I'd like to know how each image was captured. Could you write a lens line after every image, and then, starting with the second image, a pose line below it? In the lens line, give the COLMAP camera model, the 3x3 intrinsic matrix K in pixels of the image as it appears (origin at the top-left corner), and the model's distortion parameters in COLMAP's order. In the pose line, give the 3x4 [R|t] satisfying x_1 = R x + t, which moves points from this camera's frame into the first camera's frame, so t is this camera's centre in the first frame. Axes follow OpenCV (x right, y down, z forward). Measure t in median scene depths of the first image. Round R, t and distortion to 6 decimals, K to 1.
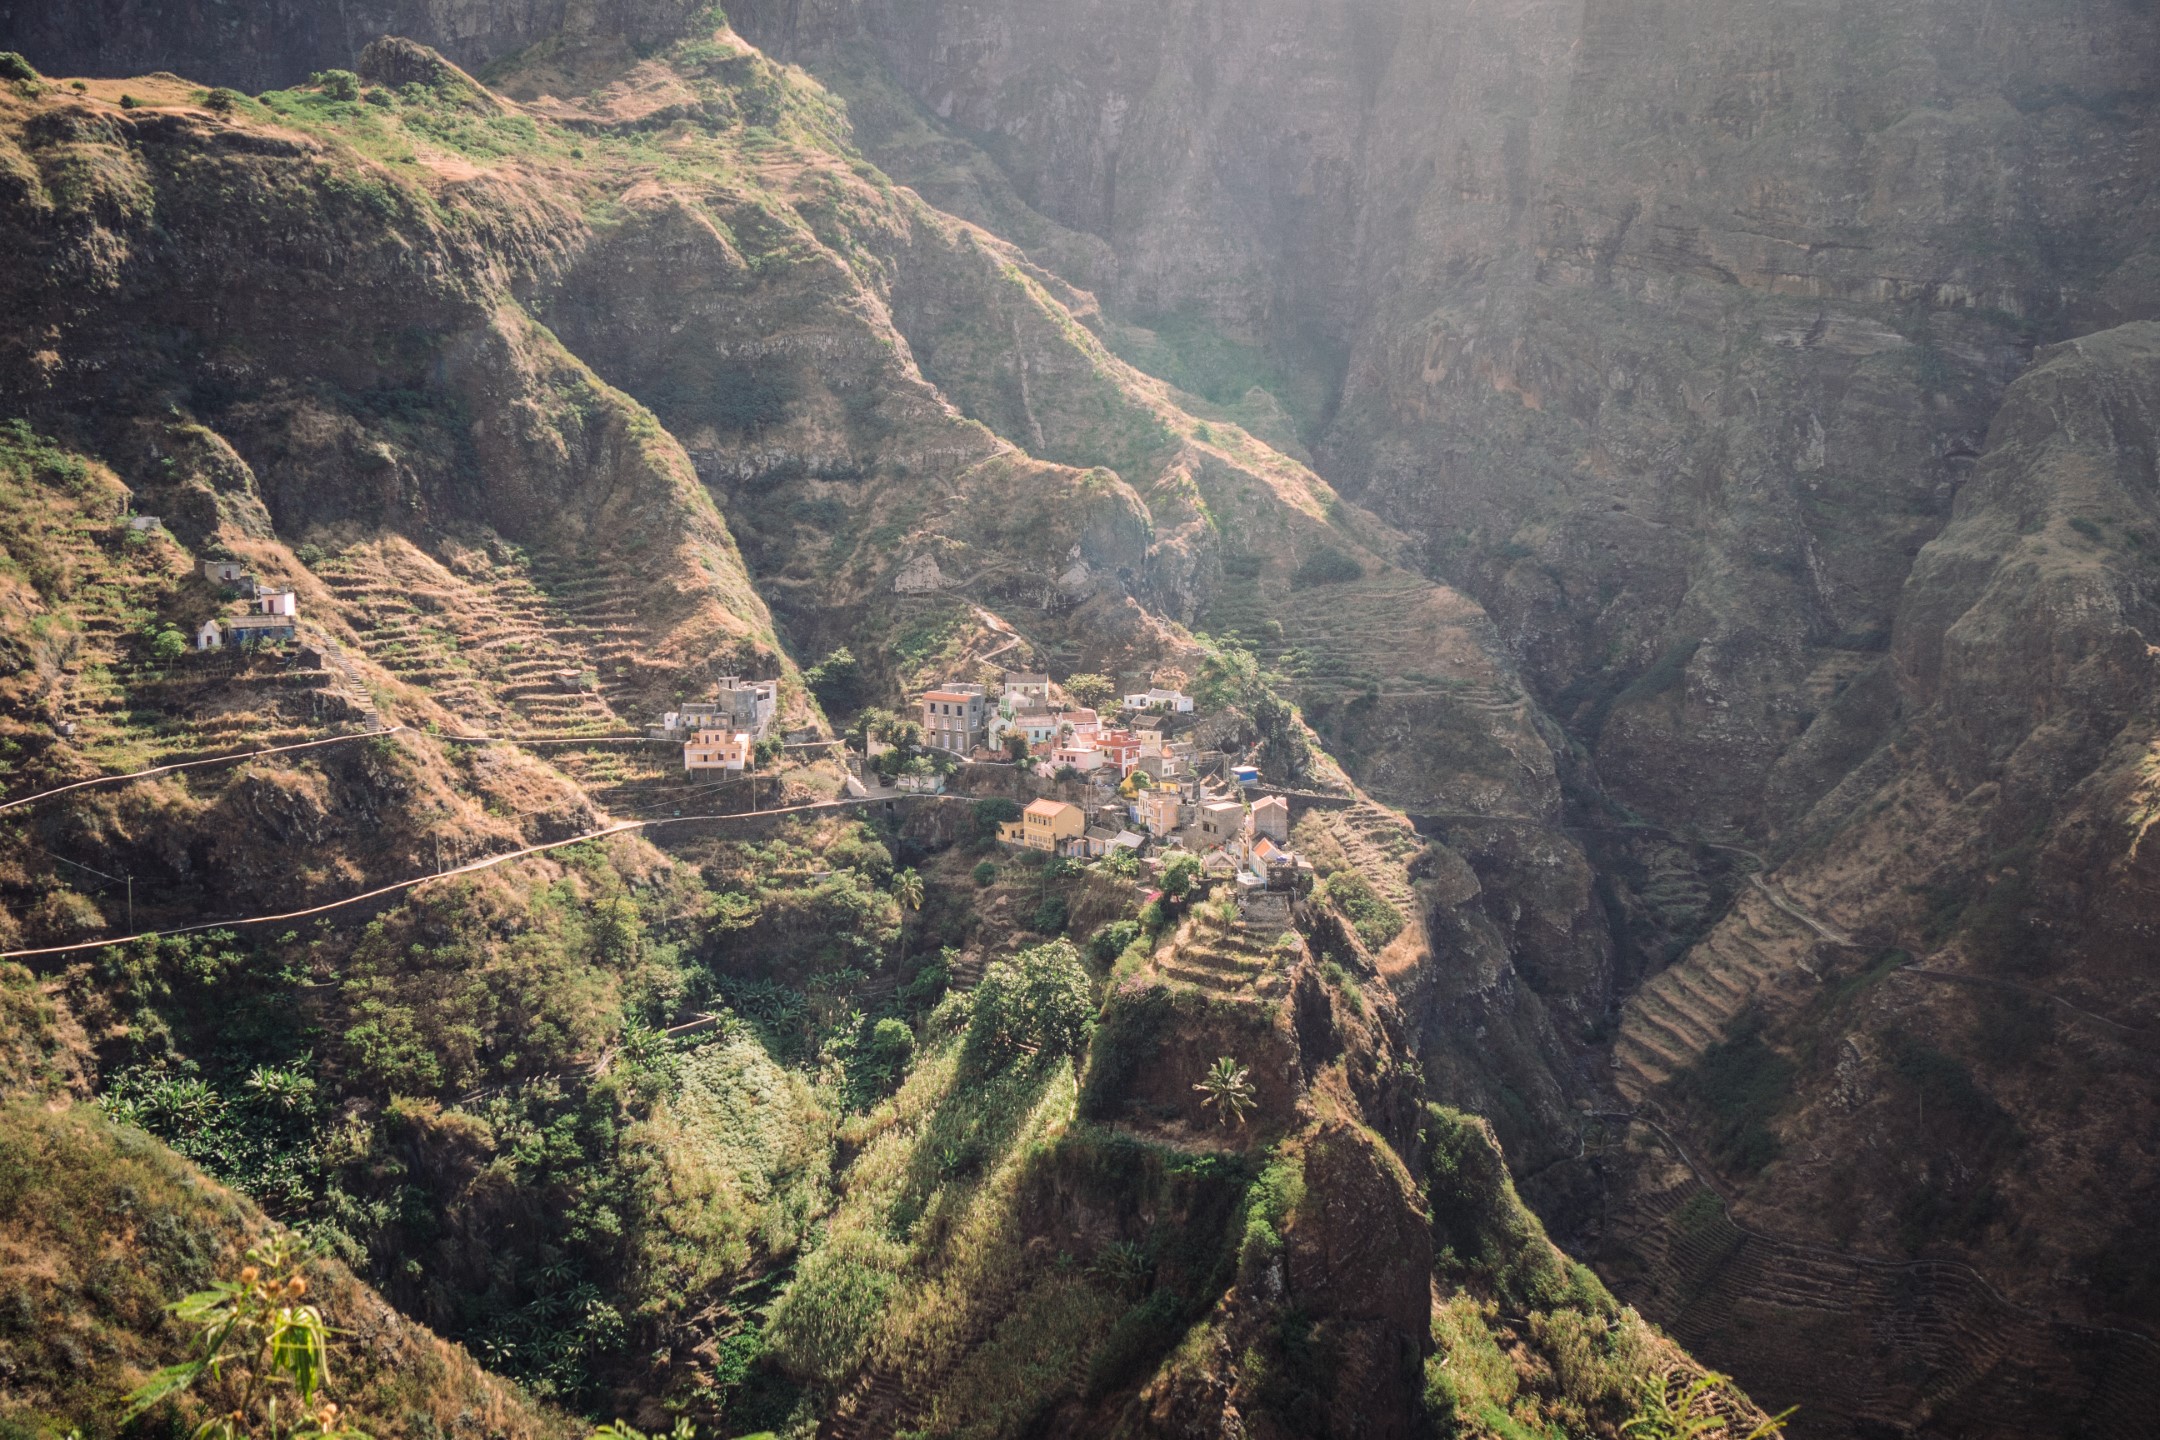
lens RADIAL K [[1749.6, 0, 1093.7], [0, 1749.6, 747.7], [0, 0, 1]] dist [-0.047194, 0.024130]
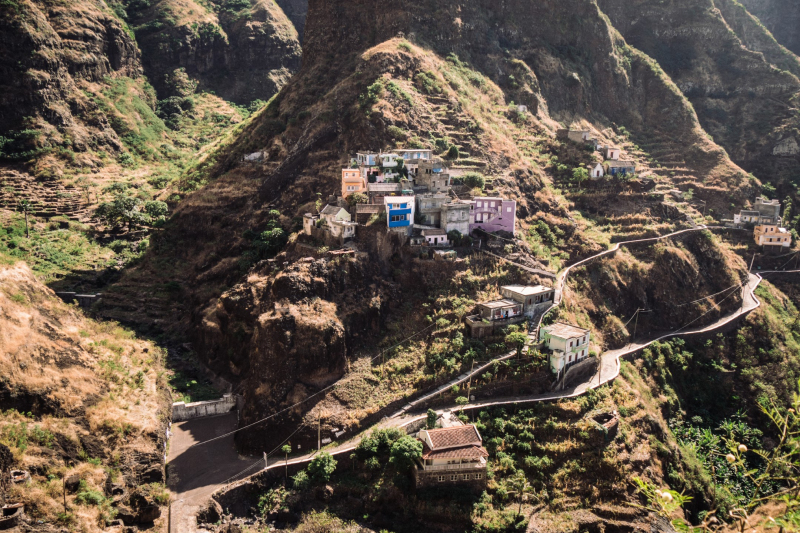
lens RADIAL K [[648.0, 0, 400.8], [0, 648.0, 266.0], [0, 0, 1]] dist [-0.047194, 0.024130]
pose [[0.990486, 0.056348, -0.125547, -0.554094], [-0.043574, 0.993803, 0.102260, -0.020824], [0.130531, -0.095817, 0.986803, 0.234636]]
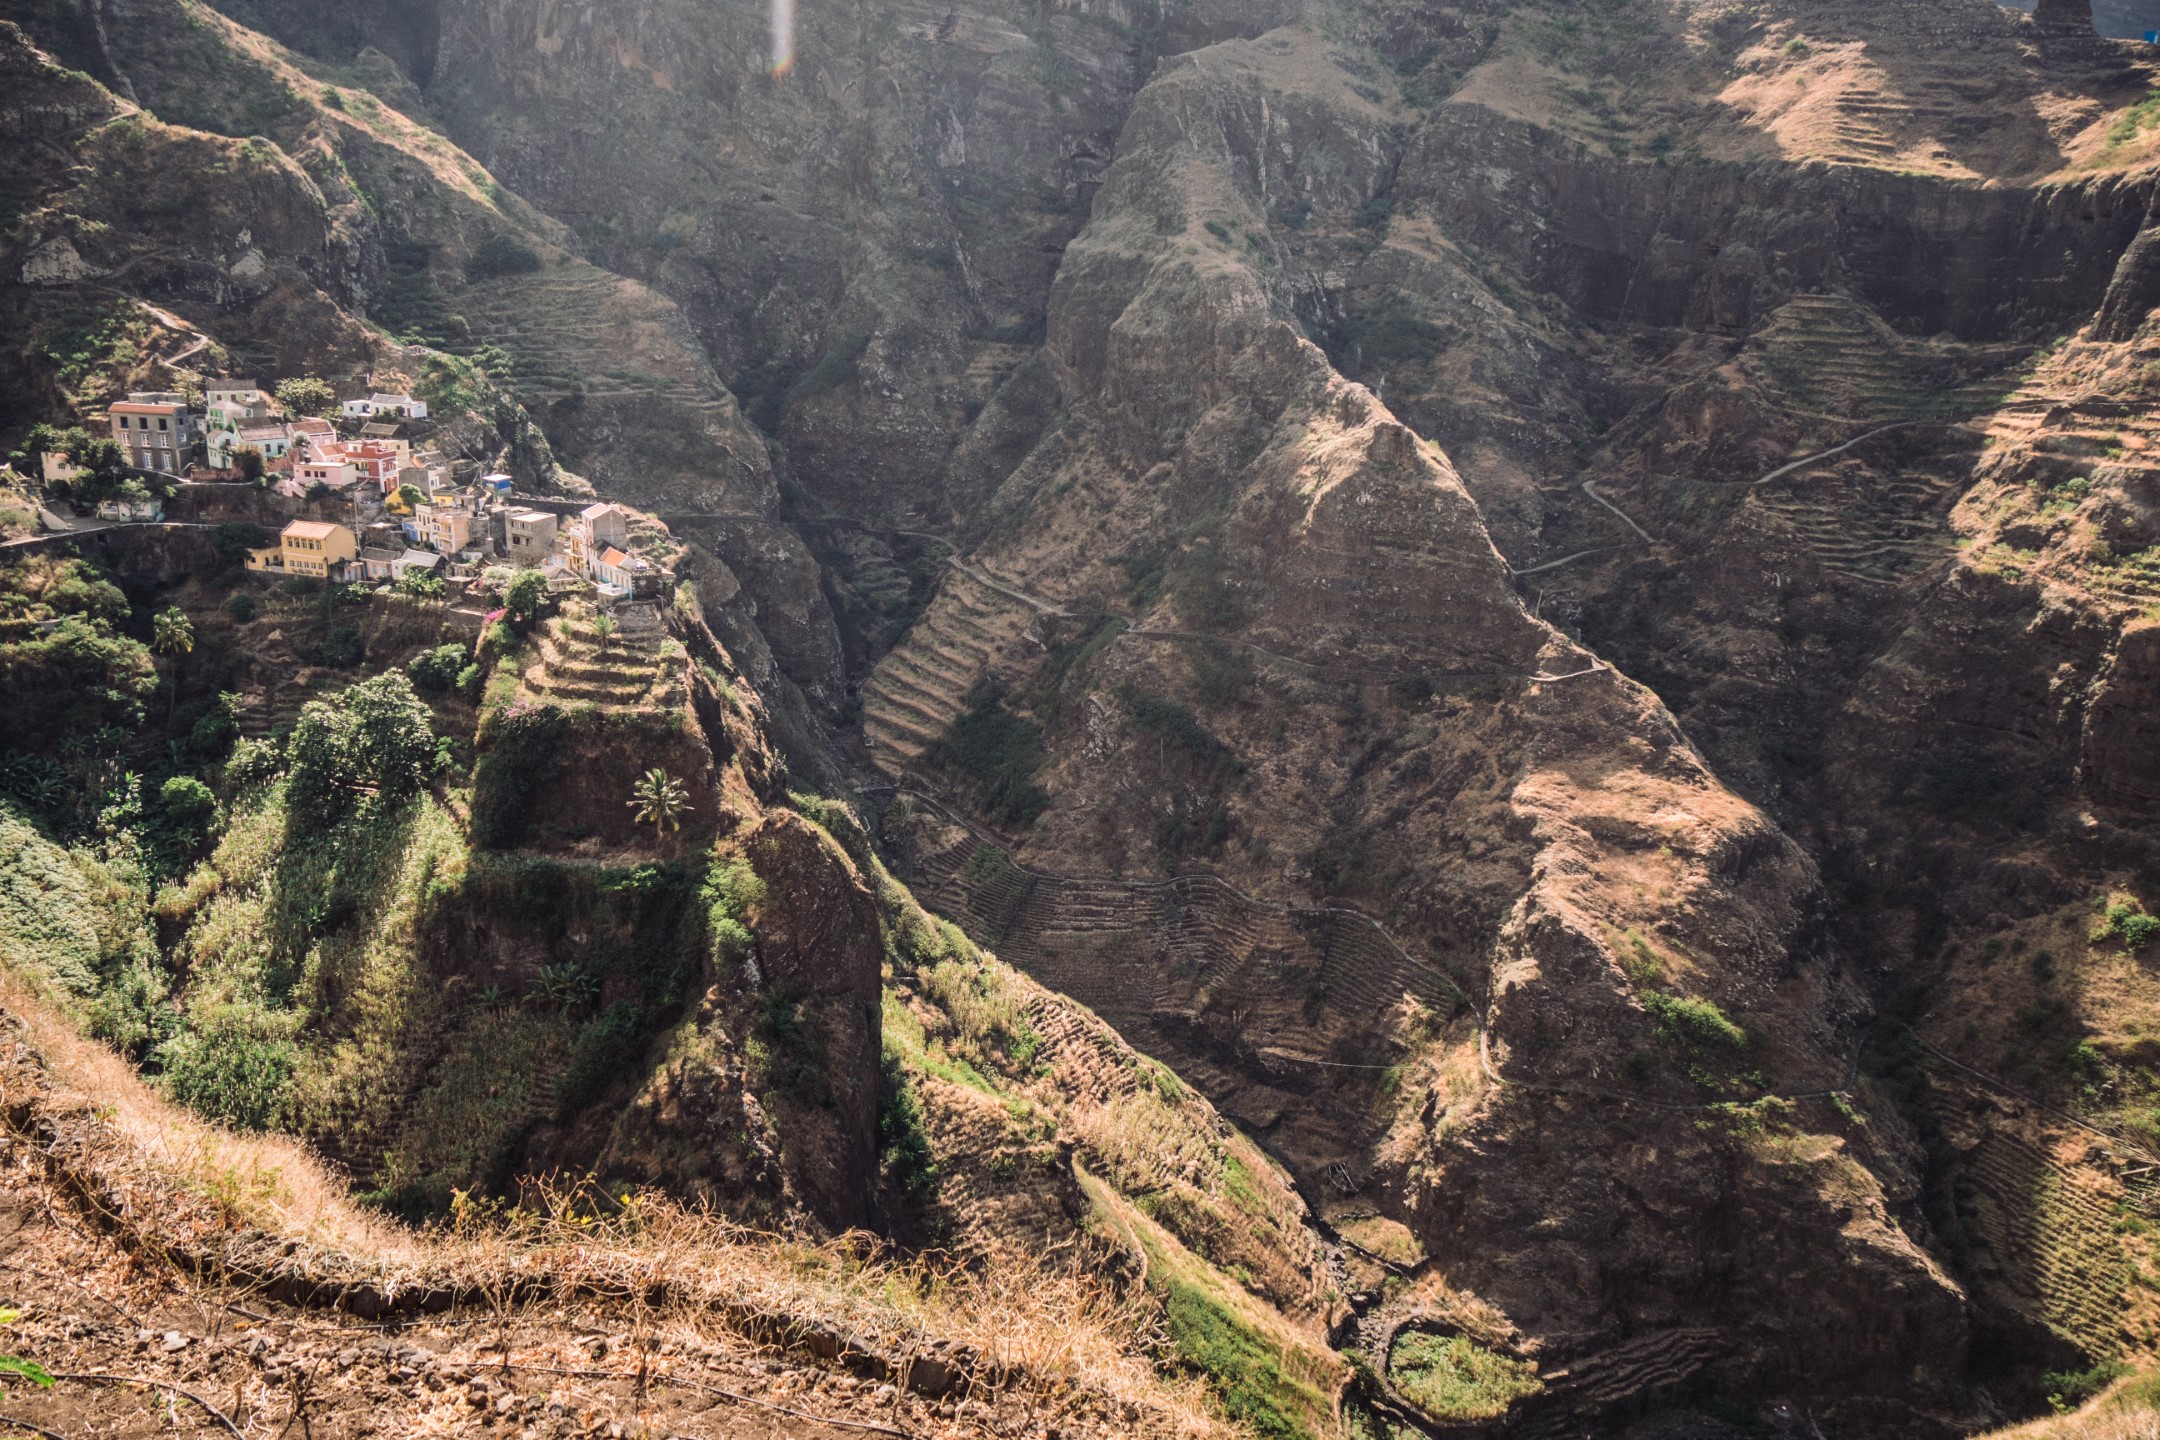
lens RADIAL K [[1749.6, 0, 1067.6], [0, 1749.6, 768.8], [0, 0, 1]] dist [-0.047194, 0.024130]
pose [[0.880873, -0.116273, 0.458850, -0.097404], [0.030683, 0.981349, 0.189772, -0.002410], [-0.472357, -0.153086, 0.868011, 0.013887]]
